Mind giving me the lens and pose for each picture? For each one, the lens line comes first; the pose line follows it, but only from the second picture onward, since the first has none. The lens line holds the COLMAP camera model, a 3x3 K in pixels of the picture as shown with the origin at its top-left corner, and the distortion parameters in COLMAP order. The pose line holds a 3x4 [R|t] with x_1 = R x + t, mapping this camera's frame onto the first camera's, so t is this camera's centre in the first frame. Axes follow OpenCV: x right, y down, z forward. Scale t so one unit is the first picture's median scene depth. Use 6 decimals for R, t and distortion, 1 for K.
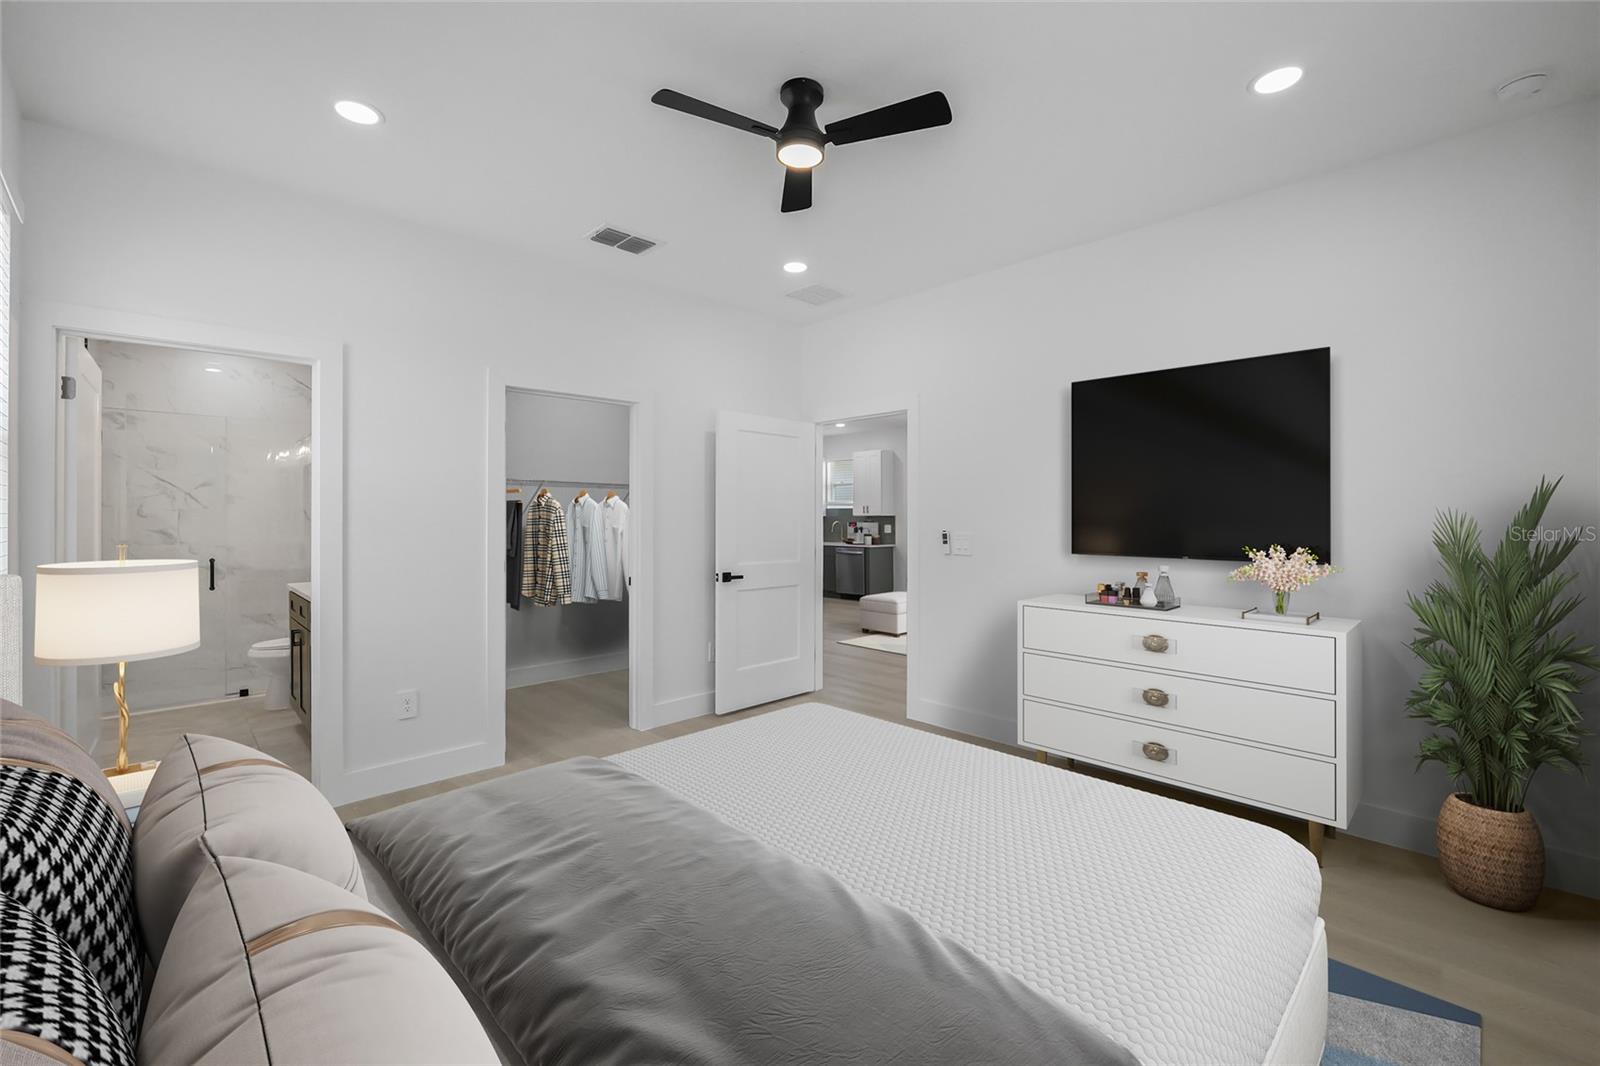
lens RADIAL K [[670.7, 0, 800.0], [0, 670.7, 533.0], [0, 0, 1]] dist [-0.009278, -0.000280]
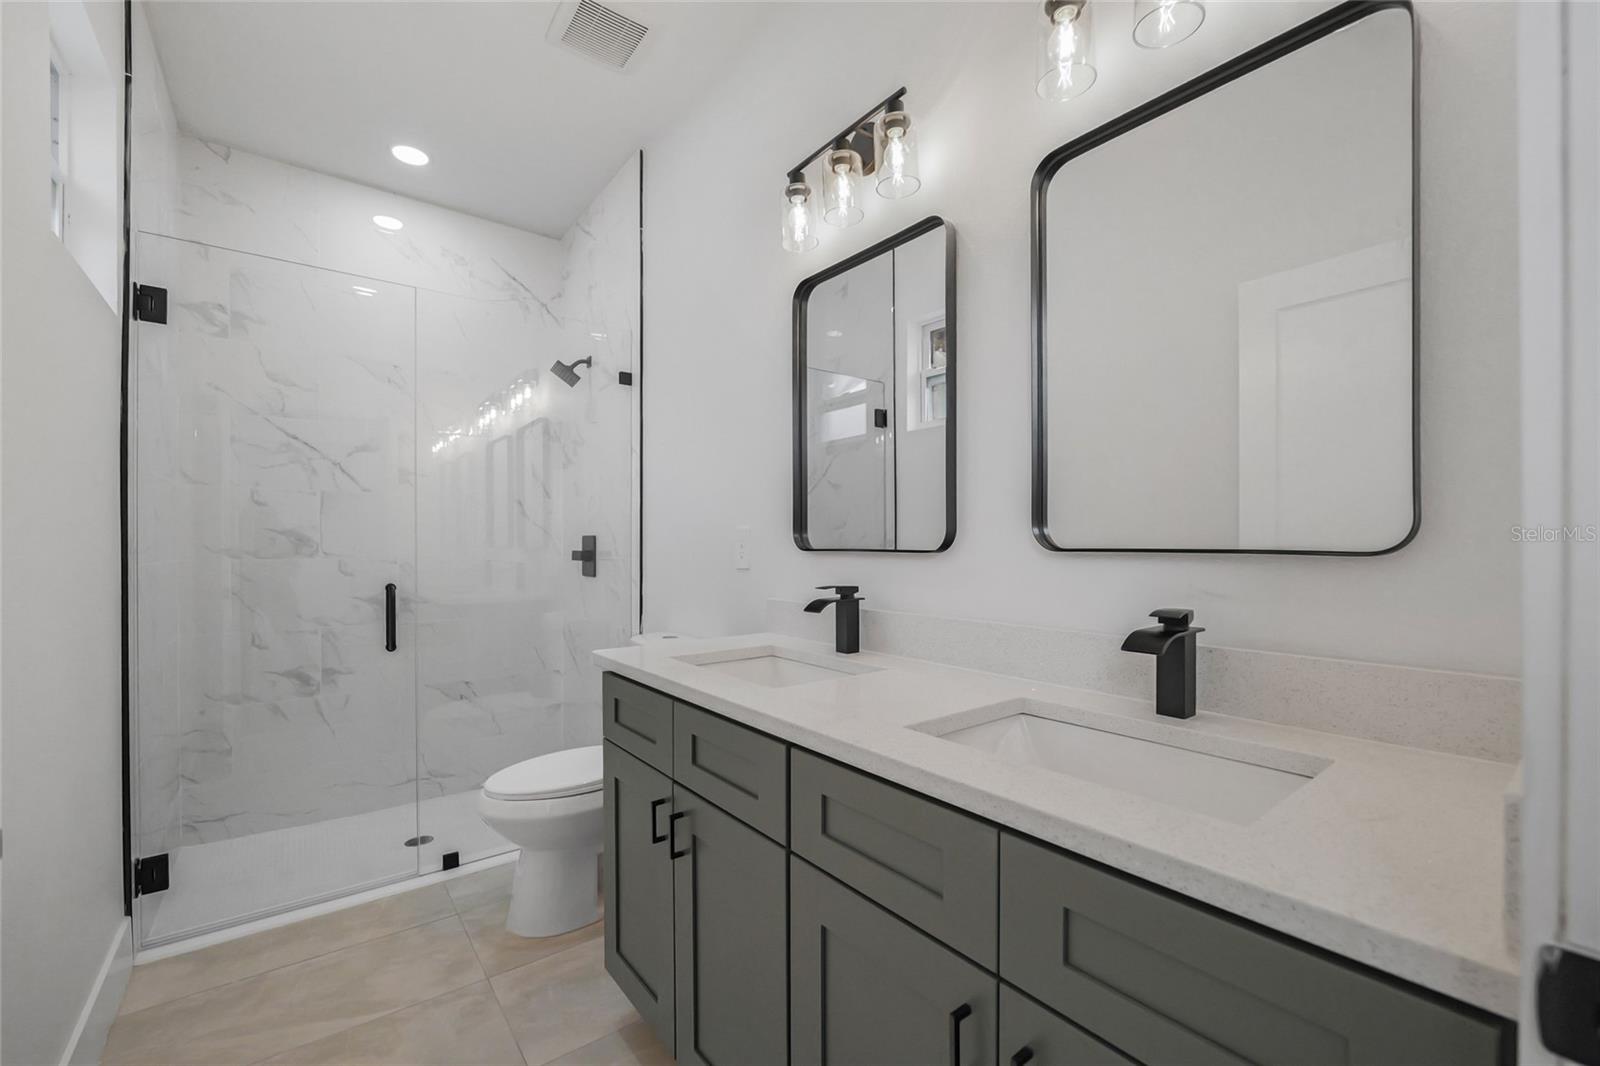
lens RADIAL K [[667.9, 0, 800.7], [0, 667.9, 549.0], [0, 0, 1]] dist [-0.007629, -0.000452]
pose [[0.994274, -0.009839, -0.106407, -0.505700], [0.008991, 0.999924, -0.008448, 0.019040], [0.106482, 0.007443, 0.994287, 0.520966]]
